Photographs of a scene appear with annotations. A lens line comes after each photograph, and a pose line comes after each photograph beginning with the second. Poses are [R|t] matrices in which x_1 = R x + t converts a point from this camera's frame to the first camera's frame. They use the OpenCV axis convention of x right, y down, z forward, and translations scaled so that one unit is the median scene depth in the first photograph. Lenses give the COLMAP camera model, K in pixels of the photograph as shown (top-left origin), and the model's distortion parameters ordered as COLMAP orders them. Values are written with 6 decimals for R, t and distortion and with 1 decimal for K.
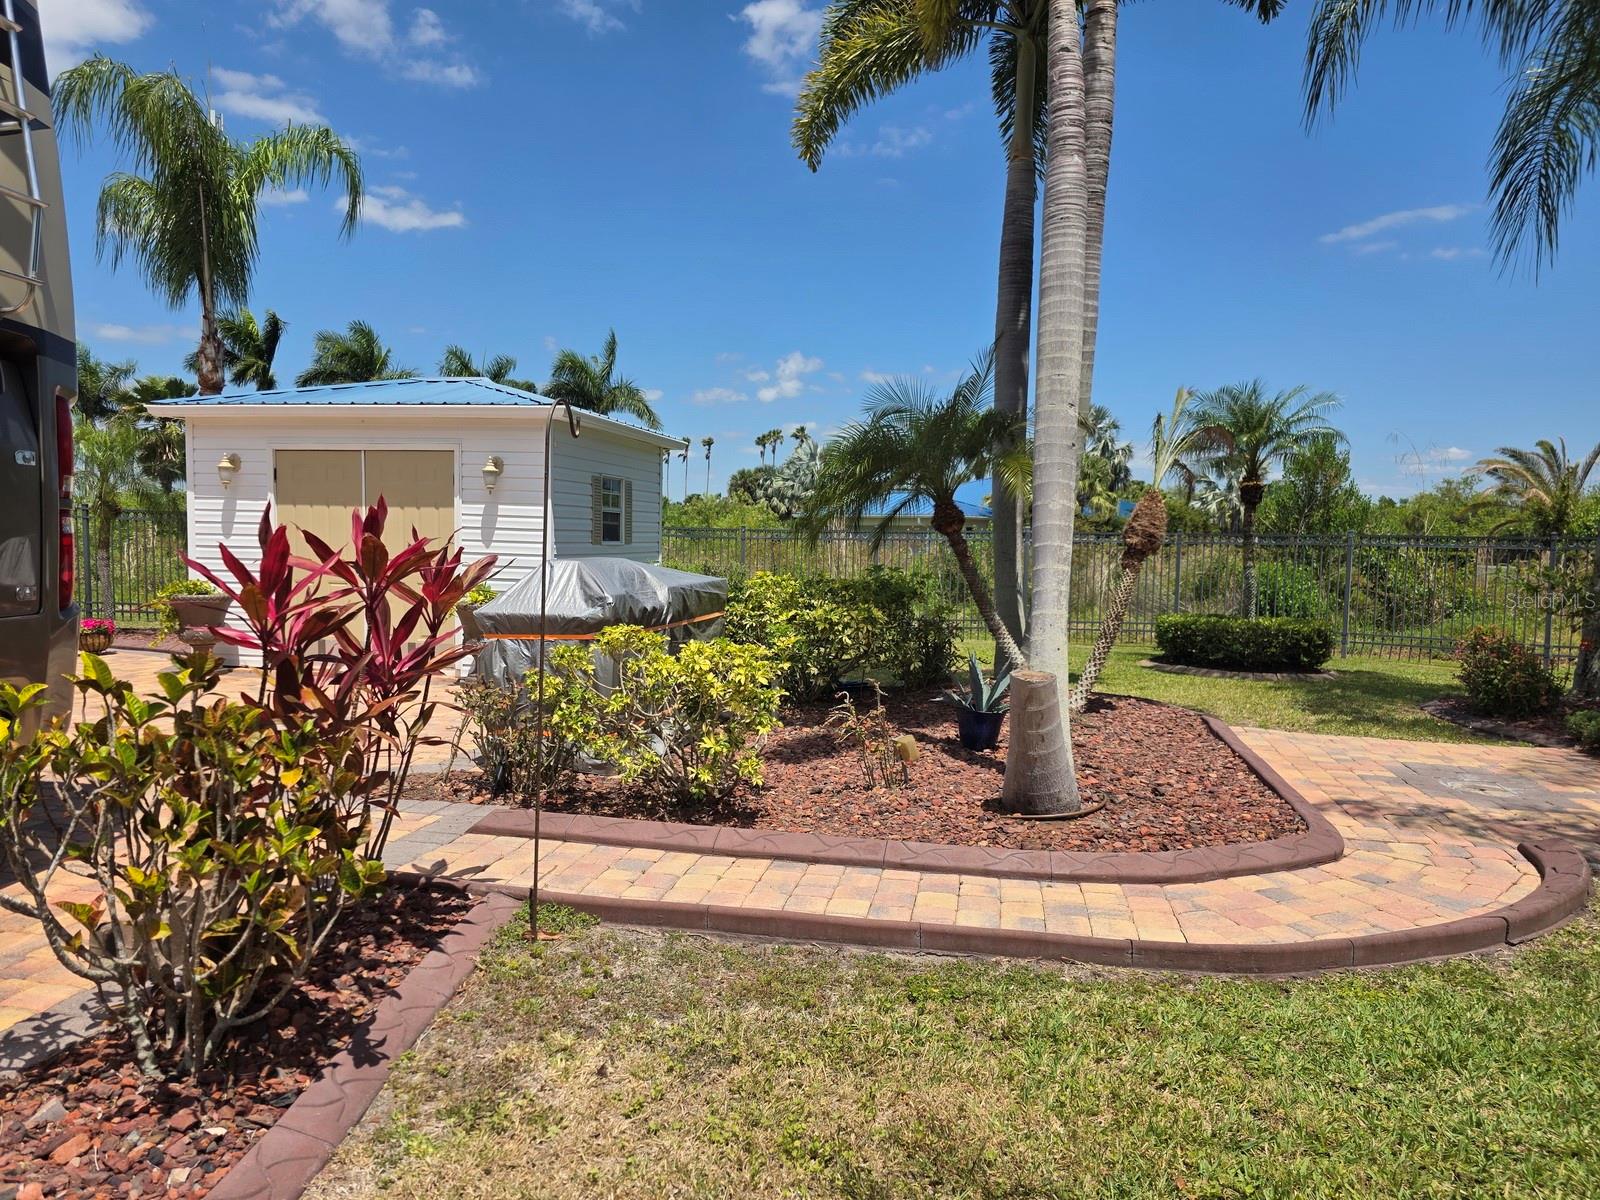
lens RADIAL K [[1073.4, 0, 791.8], [0, 1073.4, 615.1], [0, 0, 1]] dist [0.053794, -0.046521]
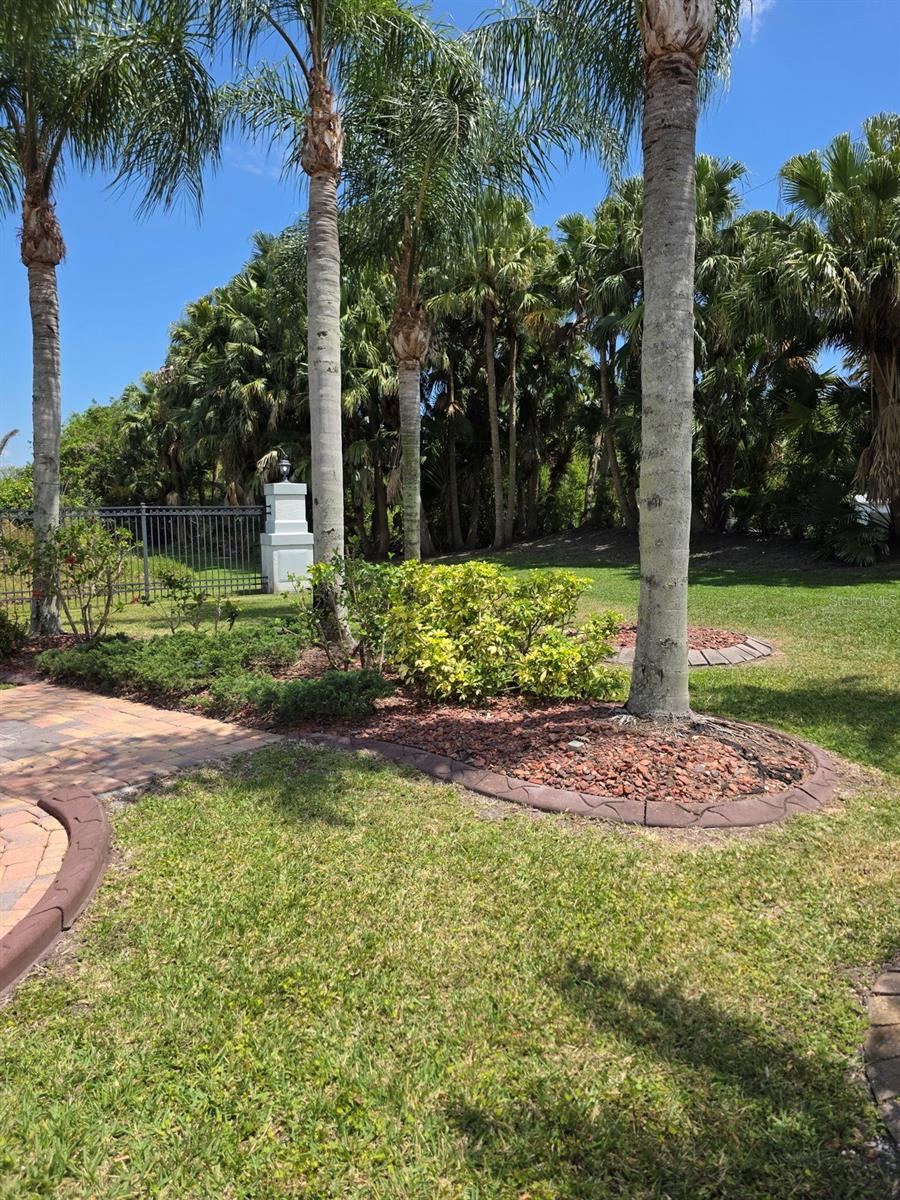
lens RADIAL K [[805.0, 0, 459.7], [0, 805.0, 576.4], [0, 0, 1]] dist [0.053794, -0.046521]
pose [[0.412631, -0.101481, 0.905228, 0.125112], [0.089044, 0.993509, 0.070789, -0.032296], [-0.906535, 0.051396, 0.418989, 0.263189]]
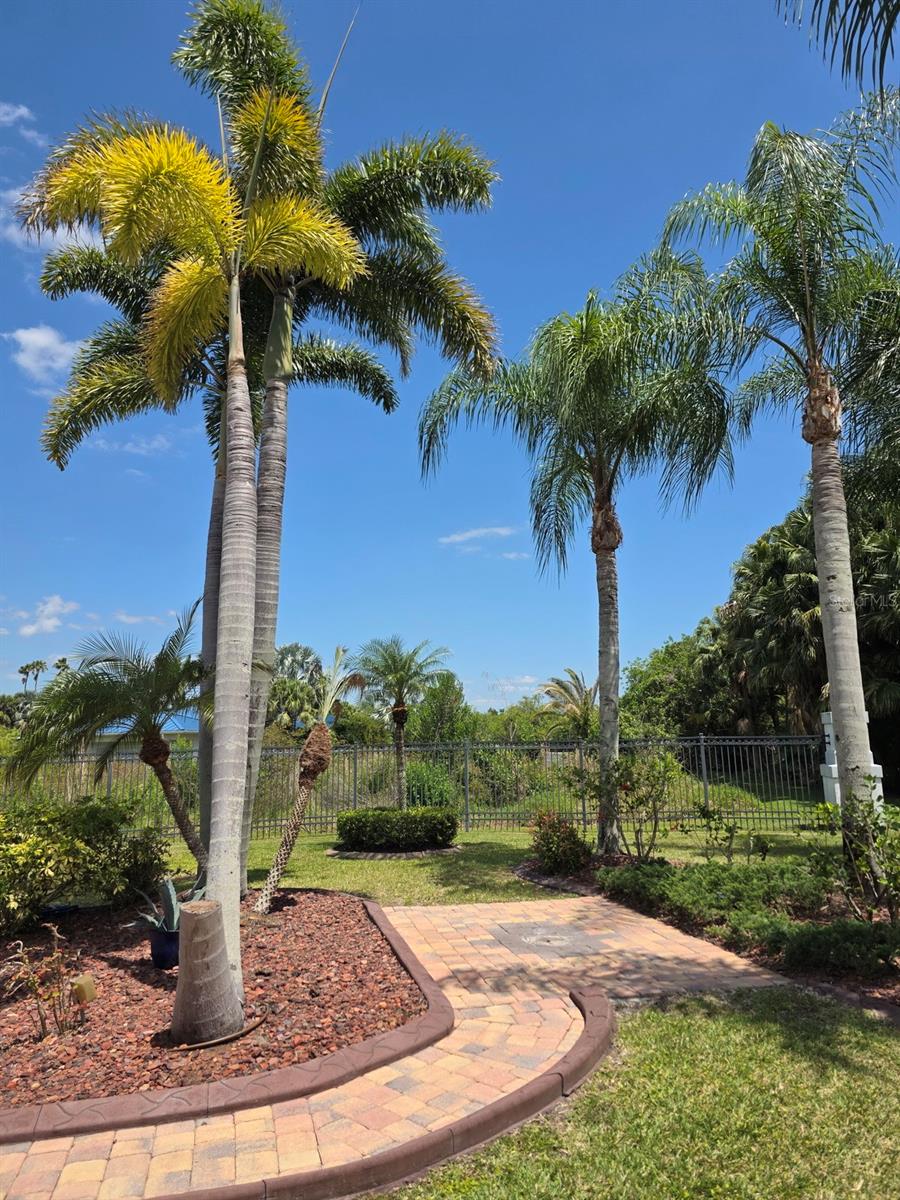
lens RADIAL K [[805.0, 0, 462.8], [0, 805.0, 576.1], [0, 0, 1]] dist [0.053794, -0.046521]
pose [[0.896041, 0.053887, 0.440689, 0.072293], [0.067238, 0.964687, -0.254673, -0.040324], [-0.438851, 0.257829, 0.860775, 0.050974]]
